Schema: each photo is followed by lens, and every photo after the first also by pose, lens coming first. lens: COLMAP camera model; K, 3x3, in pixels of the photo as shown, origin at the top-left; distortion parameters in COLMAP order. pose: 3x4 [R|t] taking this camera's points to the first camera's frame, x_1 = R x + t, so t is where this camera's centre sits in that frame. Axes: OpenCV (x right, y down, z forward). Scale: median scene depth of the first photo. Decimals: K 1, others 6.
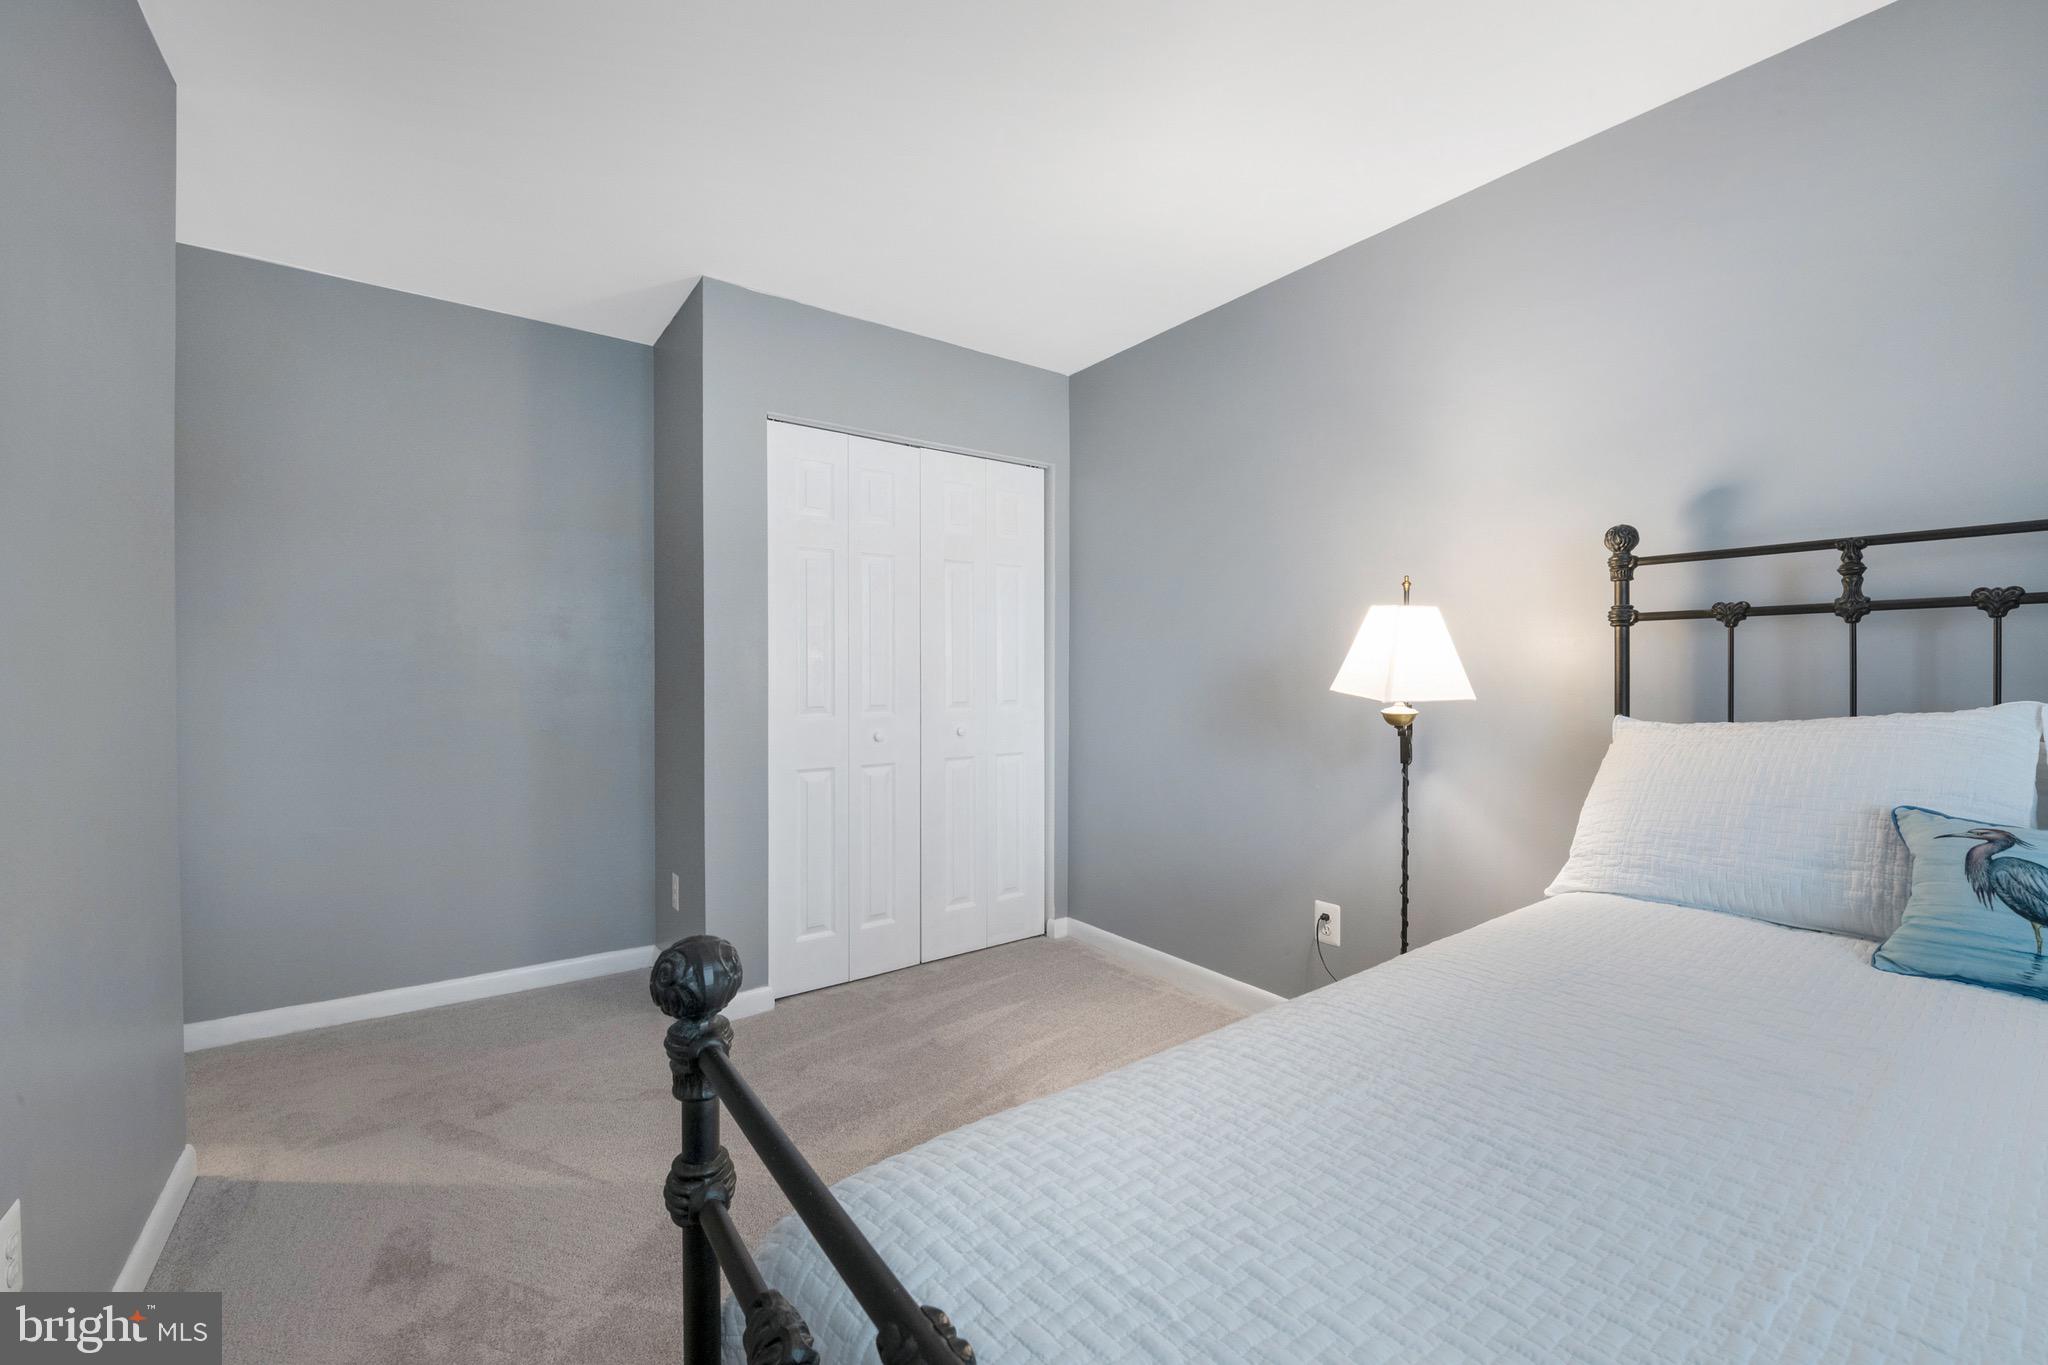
lens RADIAL K [[807.4, 0, 1024.4], [0, 807.4, 680.5], [0, 0, 1]] dist [-0.014724, -0.000368]
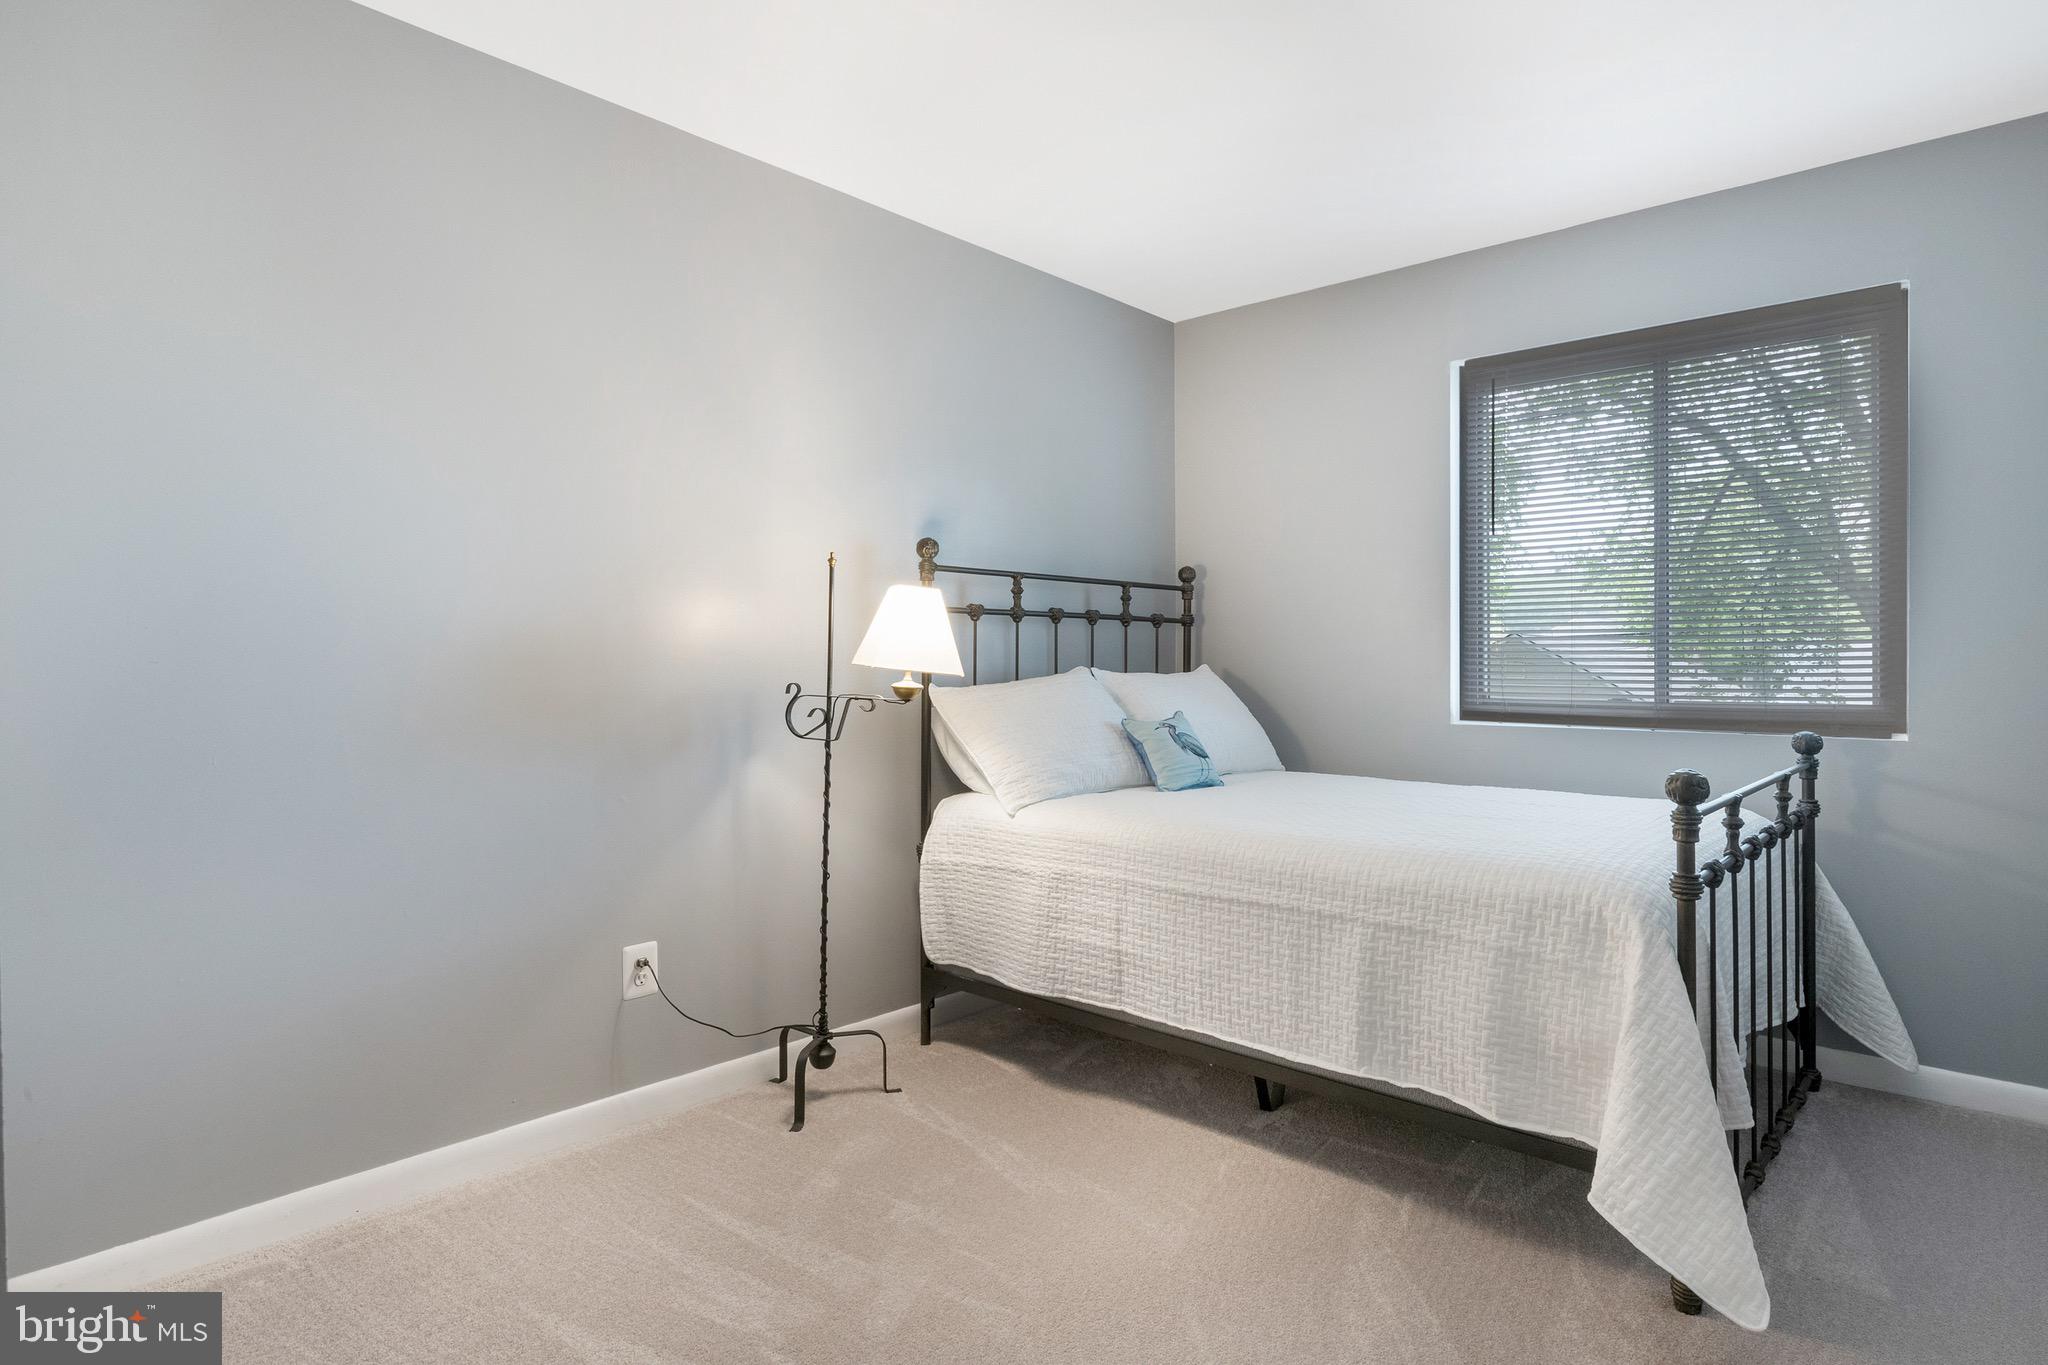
lens RADIAL K [[1137.6, 0, 1020.8], [0, 1137.6, 682.9], [0, 0, 1]] dist [-0.004222, 0.000745]
pose [[-0.204884, -0.013766, 0.978689, -1.346252], [0.008642, 0.999837, 0.015872, 0.017576], [-0.978748, 0.011710, -0.204732, 1.509776]]
